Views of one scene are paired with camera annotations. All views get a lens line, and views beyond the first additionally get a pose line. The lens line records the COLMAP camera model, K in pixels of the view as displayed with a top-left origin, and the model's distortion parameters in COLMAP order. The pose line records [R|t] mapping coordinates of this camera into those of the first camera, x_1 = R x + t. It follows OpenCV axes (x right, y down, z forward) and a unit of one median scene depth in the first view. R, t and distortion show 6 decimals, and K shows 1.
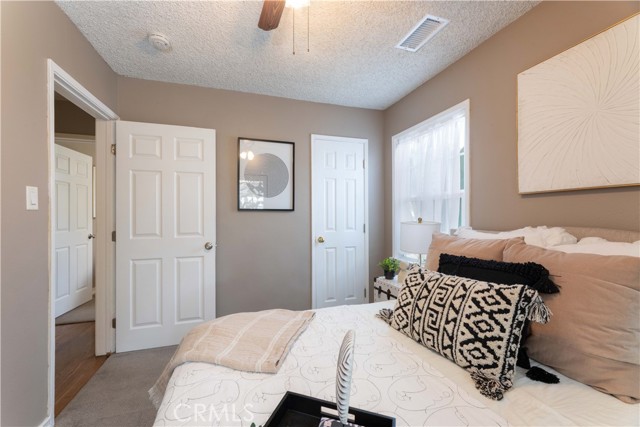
lens RADIAL K [[260.4, 0, 319.4], [0, 260.4, 215.0], [0, 0, 1]] dist [-0.003093, -0.000150]
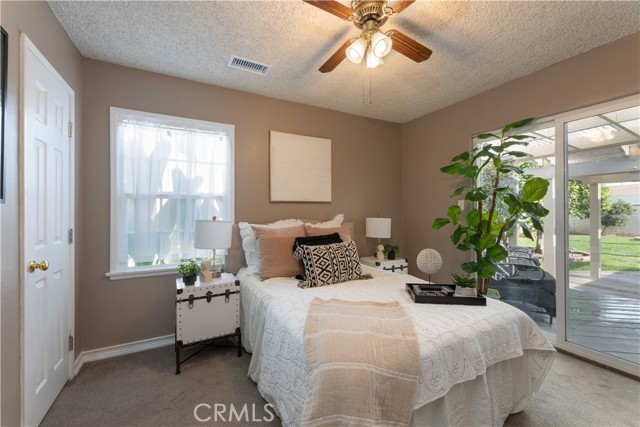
lens RADIAL K [[260.4, 0, 319.3], [0, 260.4, 212.8], [0, 0, 1]] dist [-0.003093, -0.000150]
pose [[-0.183194, 0.011451, 0.983010, -0.979217], [0.006868, 0.999923, -0.010368, 0.013524], [-0.983053, 0.004852, -0.183258, 1.017156]]
